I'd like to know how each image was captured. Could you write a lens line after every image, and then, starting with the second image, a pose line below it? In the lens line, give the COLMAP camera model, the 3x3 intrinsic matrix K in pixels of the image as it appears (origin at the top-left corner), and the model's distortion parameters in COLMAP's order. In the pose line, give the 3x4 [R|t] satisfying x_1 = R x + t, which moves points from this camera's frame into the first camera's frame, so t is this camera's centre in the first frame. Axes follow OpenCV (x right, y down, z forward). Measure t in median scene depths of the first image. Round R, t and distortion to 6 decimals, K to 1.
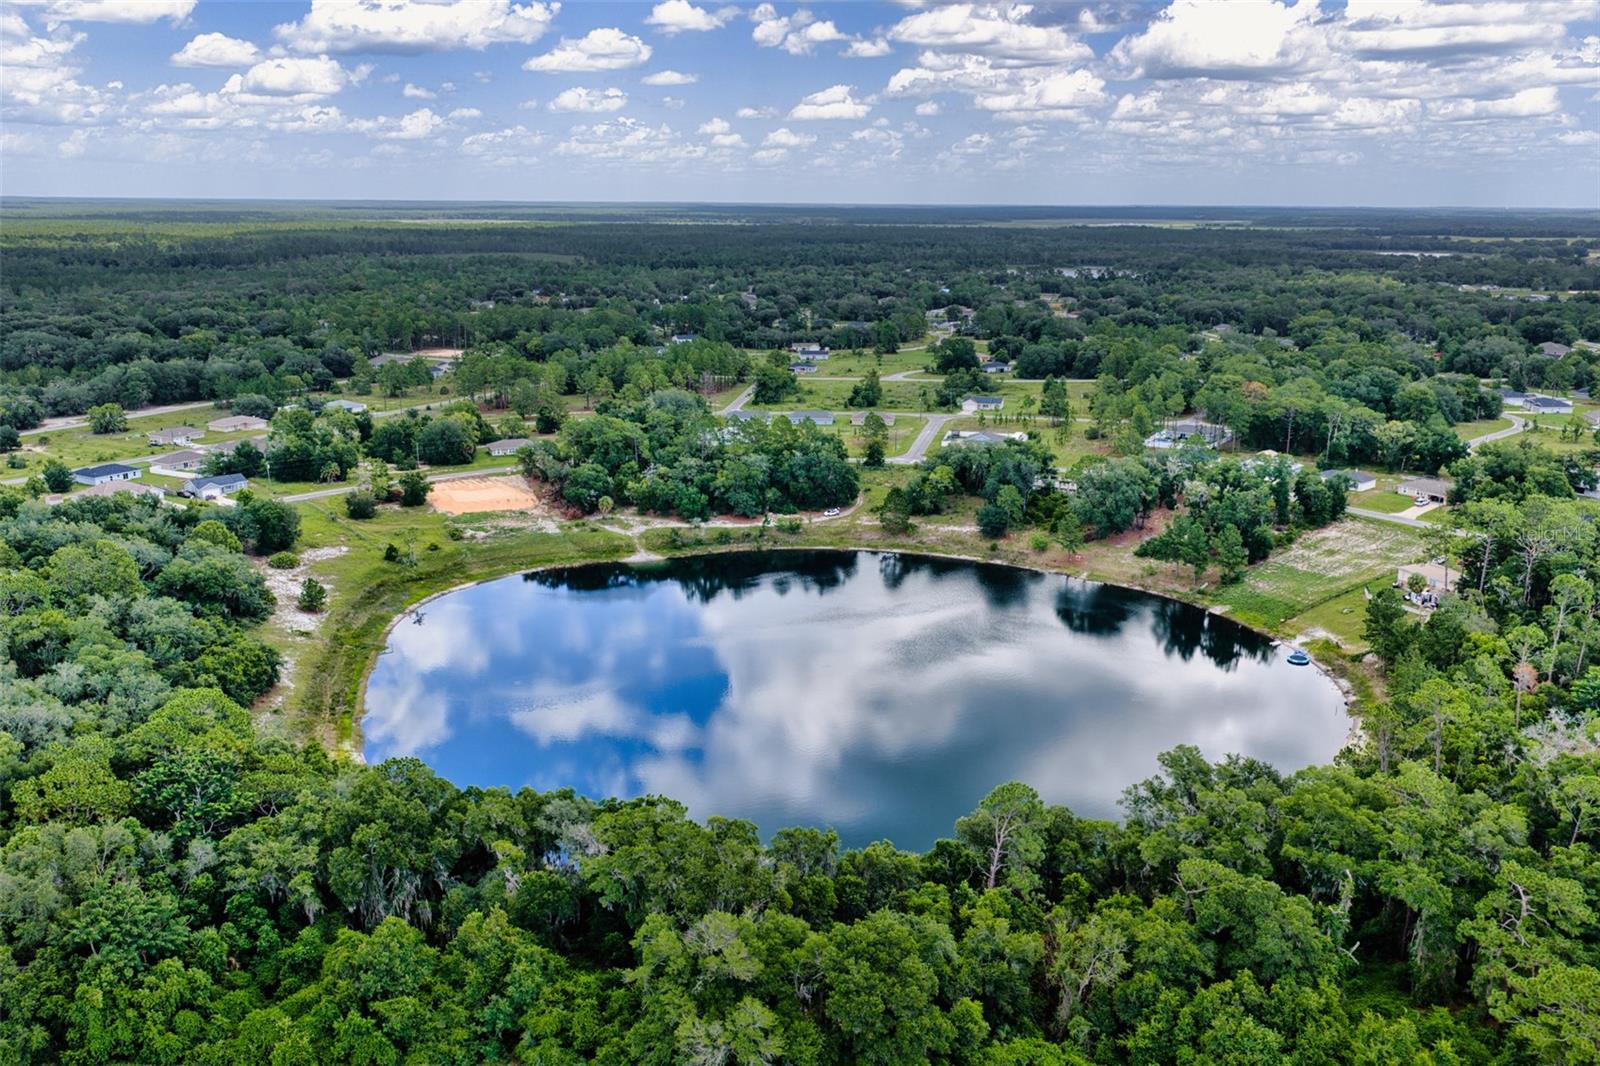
lens RADIAL K [[1306.5, 0, 800.3], [0, 1306.5, 532.7], [0, 0, 1]] dist [0.042981, -0.050209]
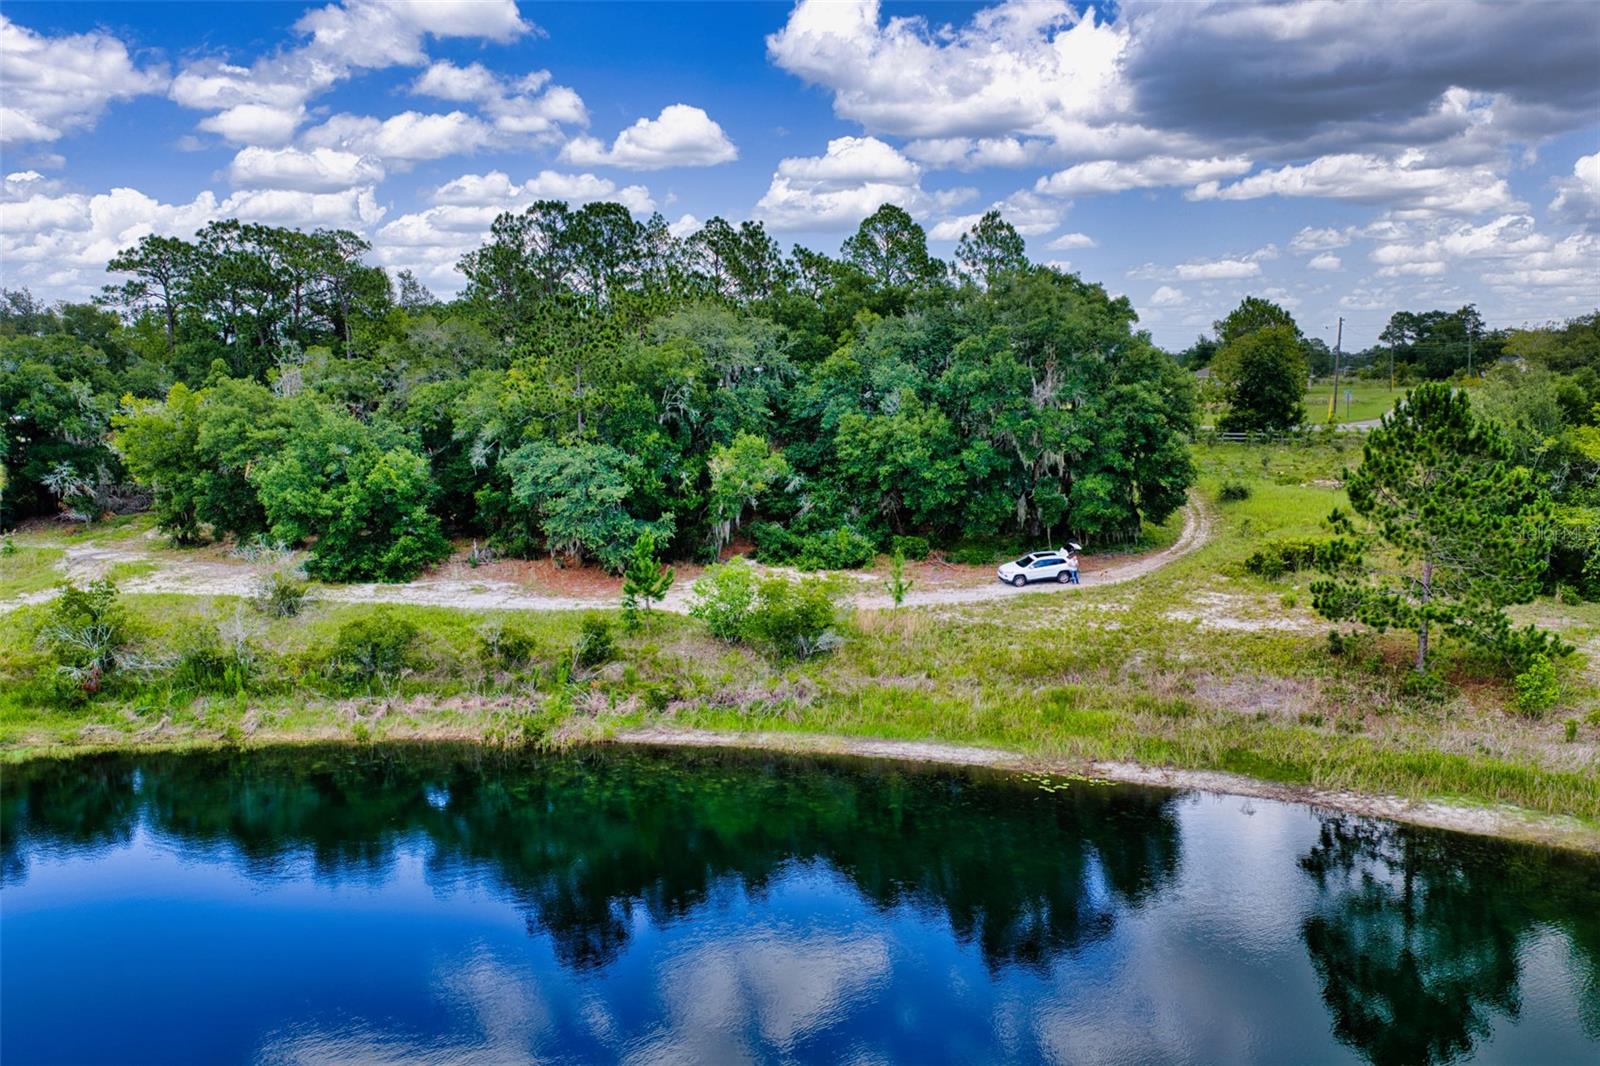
lens RADIAL K [[1306.5, 0, 804.3], [0, 1306.5, 535.0], [0, 0, 1]] dist [0.042981, -0.050209]
pose [[0.966314, 0.026431, -0.256006, 0.040879], [-0.057143, 0.991918, -0.113281, 0.004162], [0.250943, 0.124094, 0.960015, 0.823457]]
